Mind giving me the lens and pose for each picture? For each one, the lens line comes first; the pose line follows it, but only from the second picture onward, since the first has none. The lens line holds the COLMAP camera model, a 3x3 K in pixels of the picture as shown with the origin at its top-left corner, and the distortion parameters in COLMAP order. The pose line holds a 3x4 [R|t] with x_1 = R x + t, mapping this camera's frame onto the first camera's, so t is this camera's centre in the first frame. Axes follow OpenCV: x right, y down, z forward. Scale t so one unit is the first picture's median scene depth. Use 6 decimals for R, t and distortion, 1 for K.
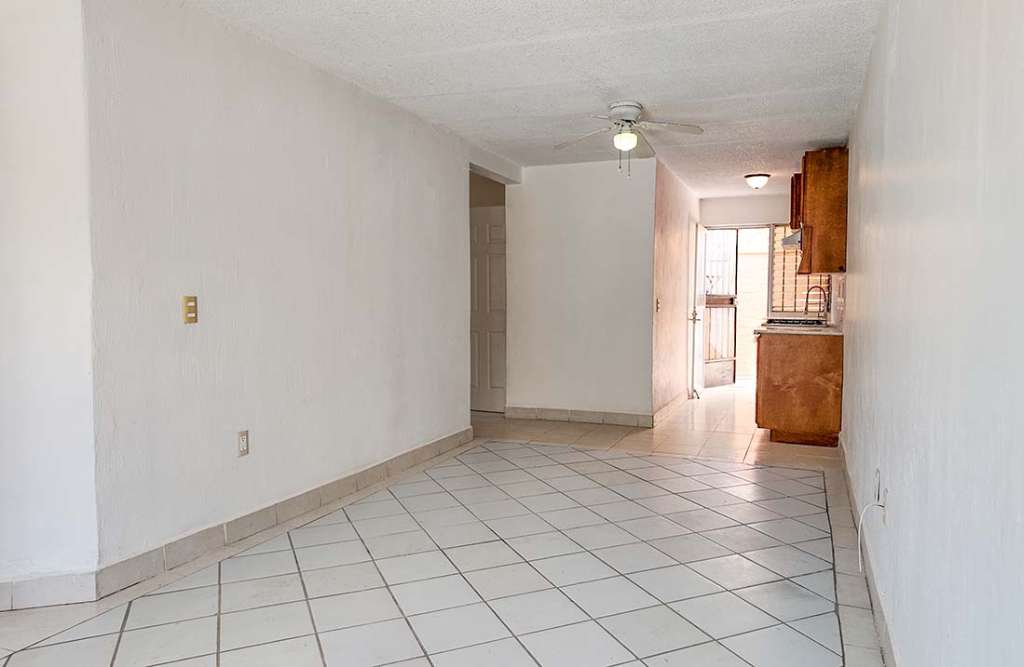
lens RADIAL K [[676.3, 0, 512.0], [0, 676.3, 333.5], [0, 0, 1]] dist [0.046059, 0.000166]
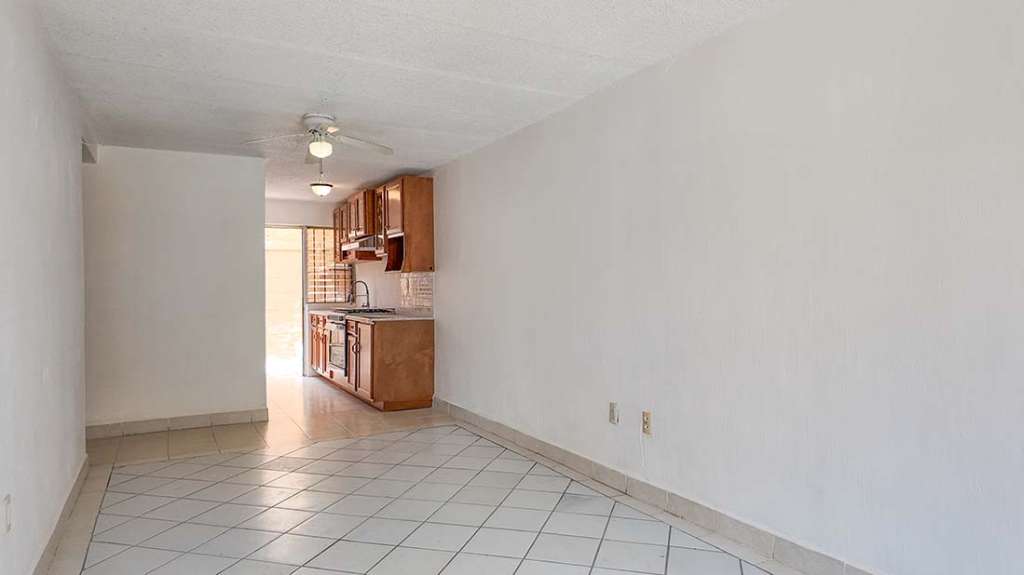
lens RADIAL K [[641.9, 0, 512.0], [0, 641.9, 287.5], [0, 0, 1]] dist [-0.001361, -0.000973]
pose [[0.618937, -0.009026, 0.785388, -0.366243], [0.051920, 0.998217, -0.029444, -0.014089], [-0.783722, 0.059002, 0.618303, 0.119719]]
